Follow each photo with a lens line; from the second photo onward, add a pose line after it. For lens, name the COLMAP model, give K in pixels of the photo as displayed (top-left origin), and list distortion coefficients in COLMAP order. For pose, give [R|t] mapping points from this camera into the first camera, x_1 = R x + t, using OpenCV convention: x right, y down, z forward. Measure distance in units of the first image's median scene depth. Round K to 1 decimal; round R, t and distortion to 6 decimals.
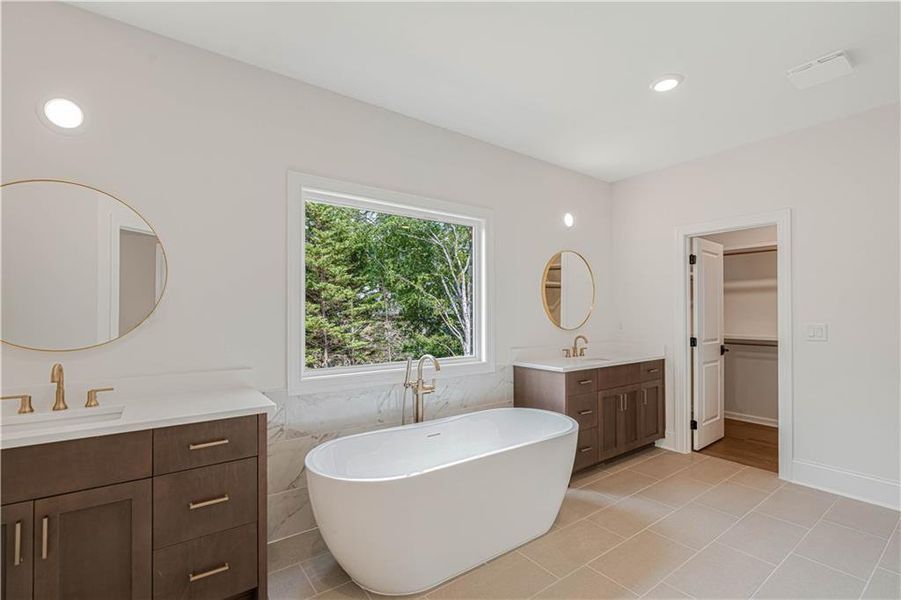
lens RADIAL K [[406.3, 0, 450.8], [0, 406.3, 306.2], [0, 0, 1]] dist [-0.005636, -0.000462]
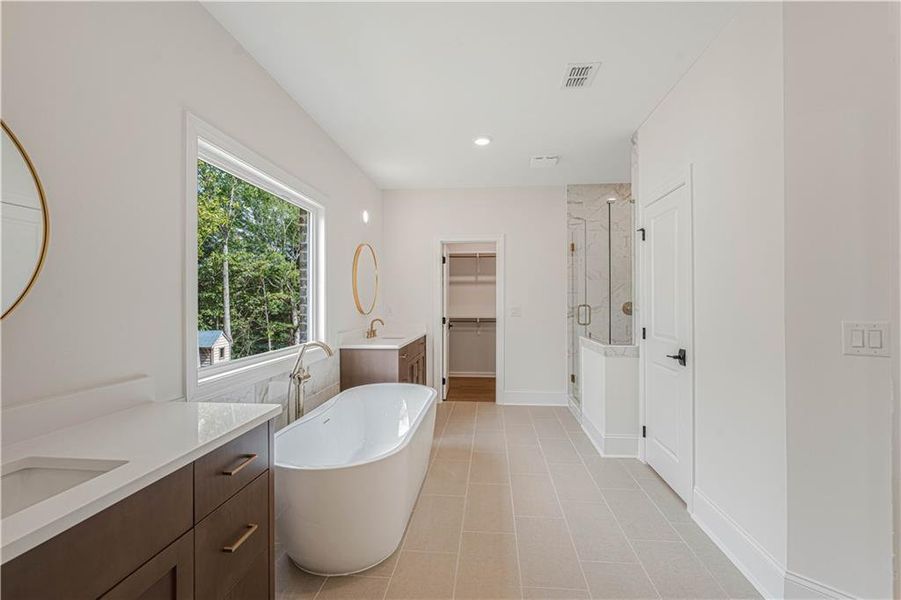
lens RADIAL K [[408.6, 0, 450.2], [0, 408.6, 287.6], [0, 0, 1]] dist [-0.000602, 0.000013]
pose [[0.670220, 0.016967, 0.741969, -0.444850], [-0.003761, 0.999803, -0.019467, 0.006835], [-0.742153, 0.010257, 0.670152, 0.074038]]
